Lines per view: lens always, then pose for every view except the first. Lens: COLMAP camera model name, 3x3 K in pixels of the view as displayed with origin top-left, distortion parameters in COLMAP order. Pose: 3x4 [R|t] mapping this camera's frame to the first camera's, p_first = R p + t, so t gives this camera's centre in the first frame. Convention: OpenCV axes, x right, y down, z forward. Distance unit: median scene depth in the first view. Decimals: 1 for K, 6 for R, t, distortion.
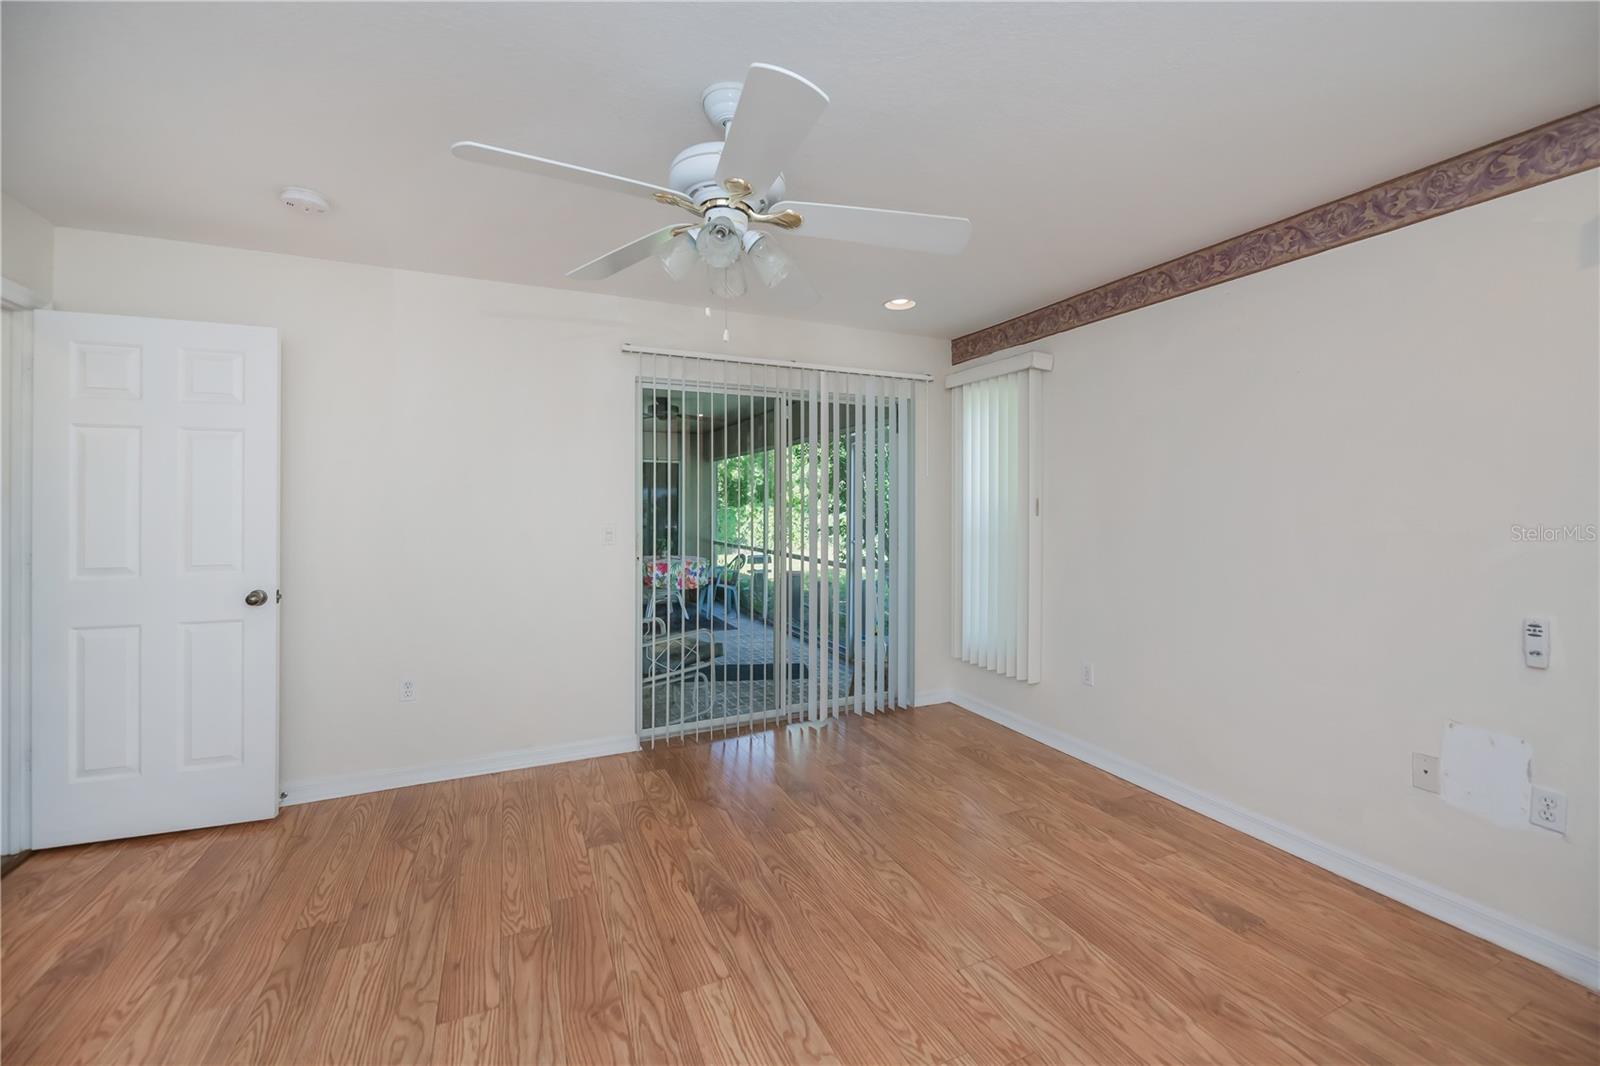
lens RADIAL K [[641.4, 0, 806.1], [0, 641.4, 512.0], [0, 0, 1]] dist [-0.010047, 0.000036]
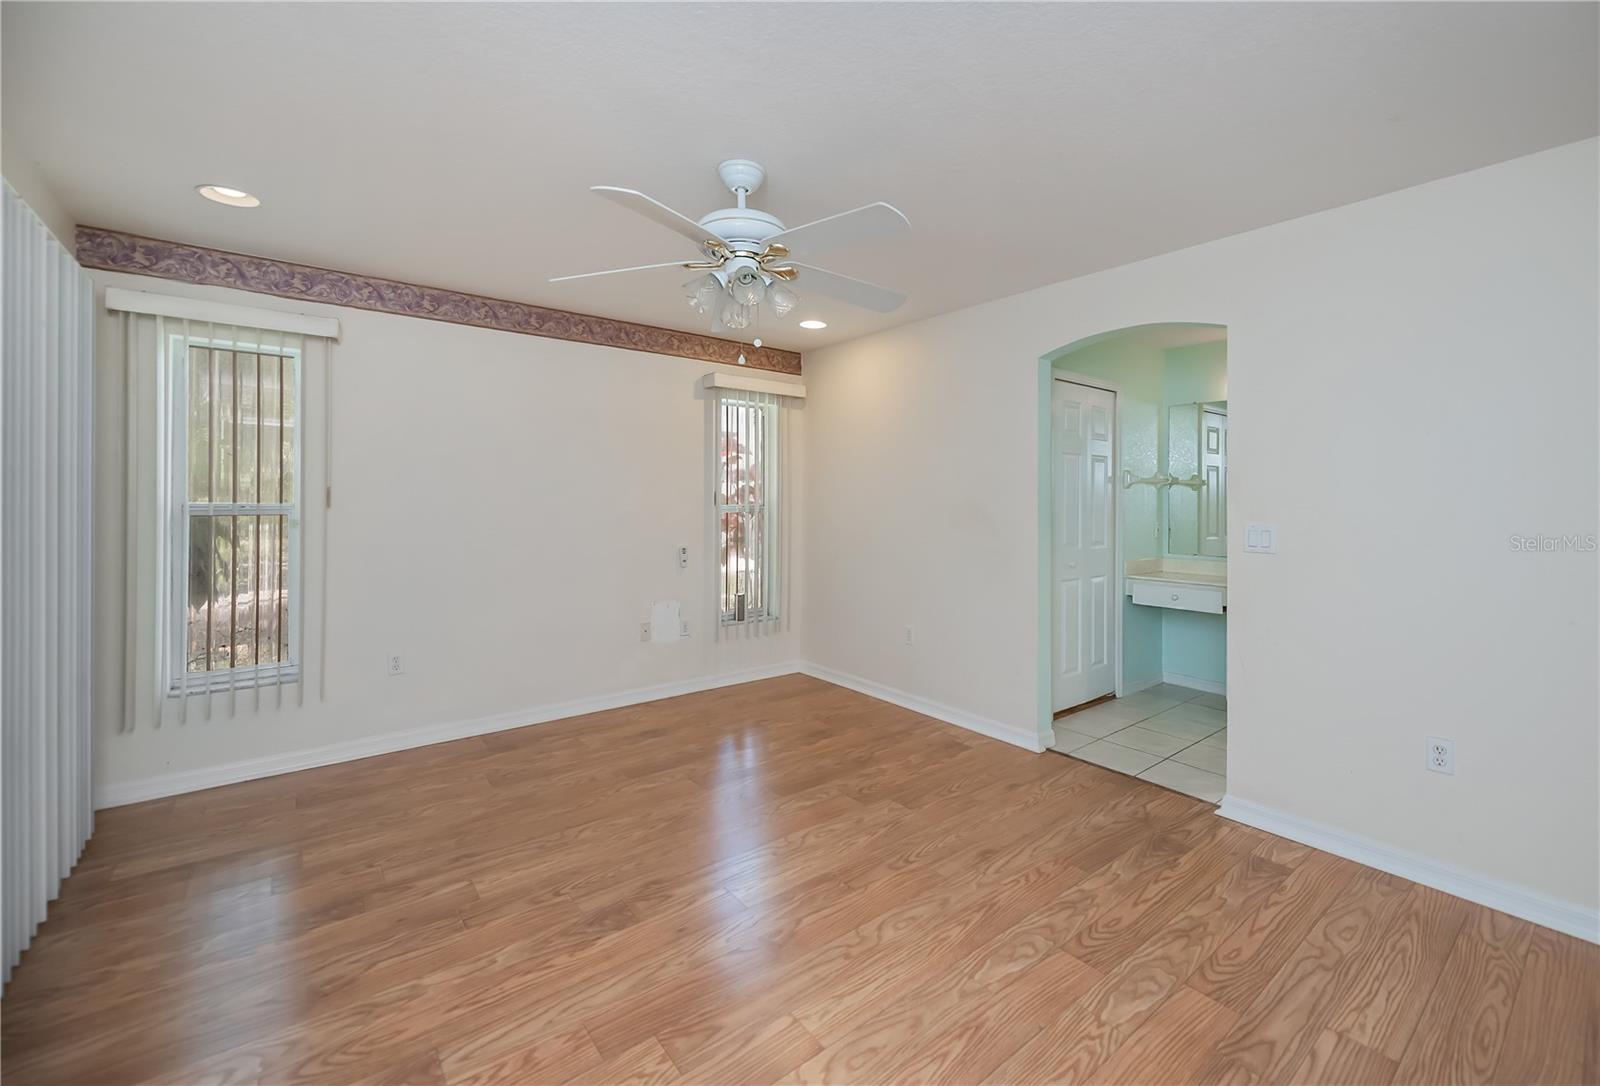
lens RADIAL K [[669.5, 0, 841.9], [0, 669.5, 494.4], [0, 0, 1]] dist [0.001603, 0.000159]
pose [[-0.256799, 0.003097, 0.966460, -1.053820], [0.005172, 0.999985, -0.001830, -0.007463], [-0.966451, 0.004529, -0.256811, 0.833489]]
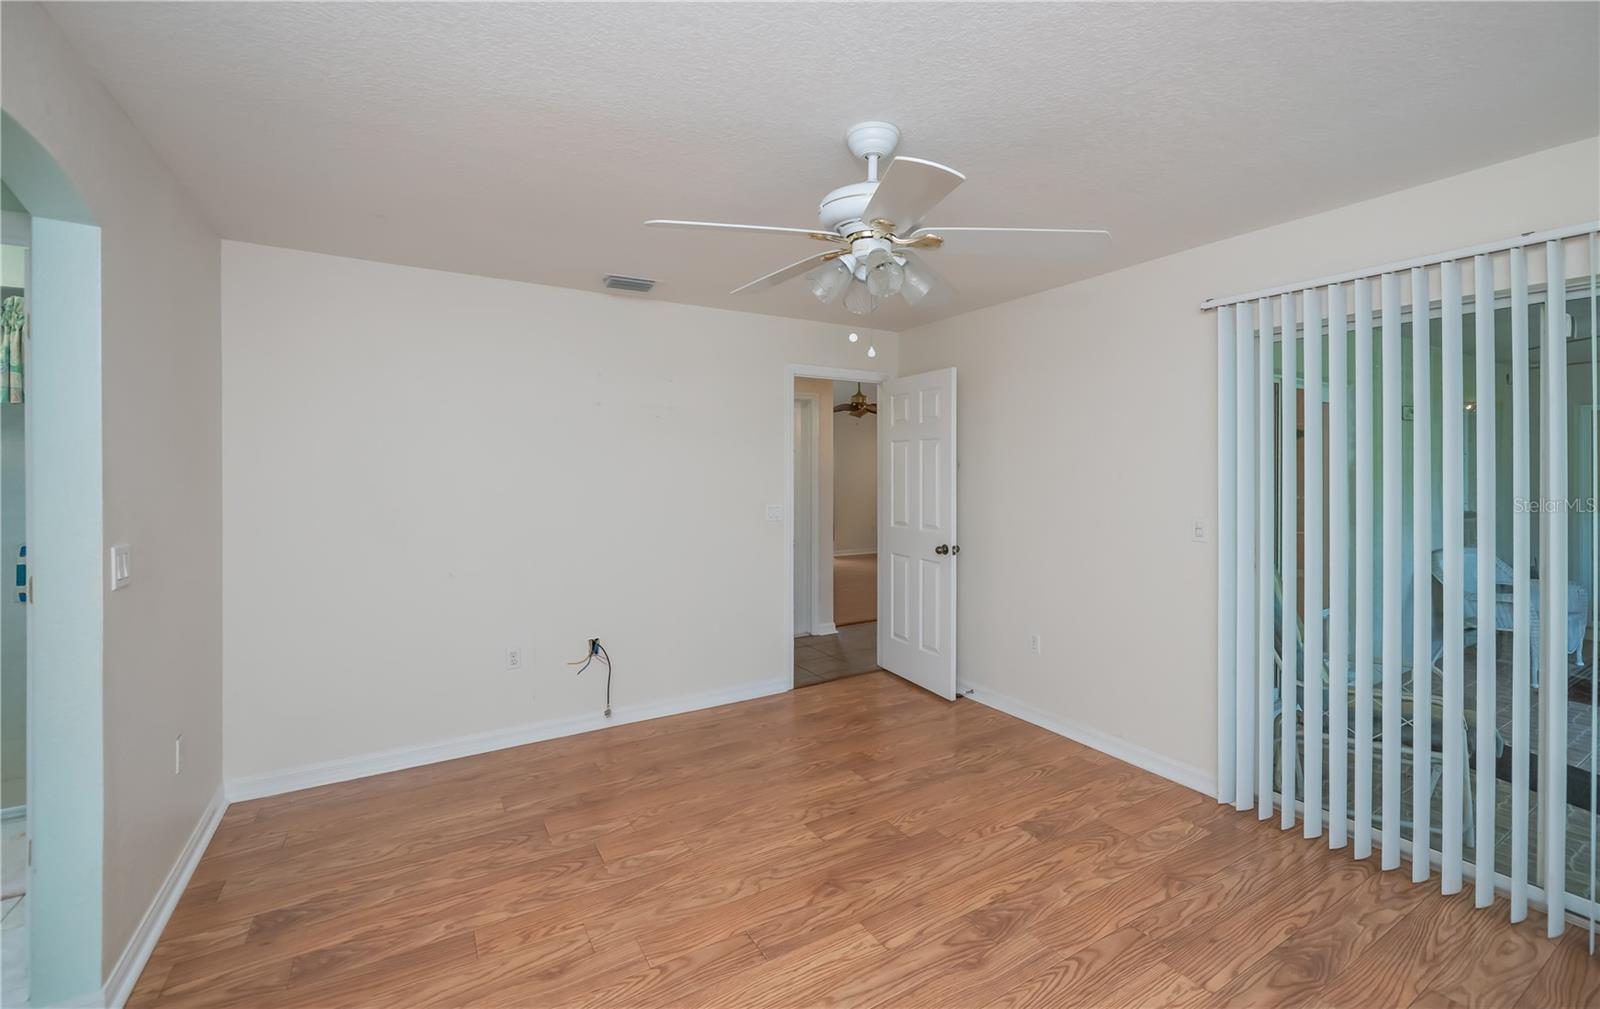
lens RADIAL K [[665.5, 0, 805.0], [0, 665.5, 473.7], [0, 0, 1]] dist [-0.000439, -0.000514]
pose [[0.101161, 0.003846, -0.994863, 0.725026], [-0.010083, 0.999945, 0.002841, -0.048420], [0.994819, 0.009744, 0.101194, 0.559873]]
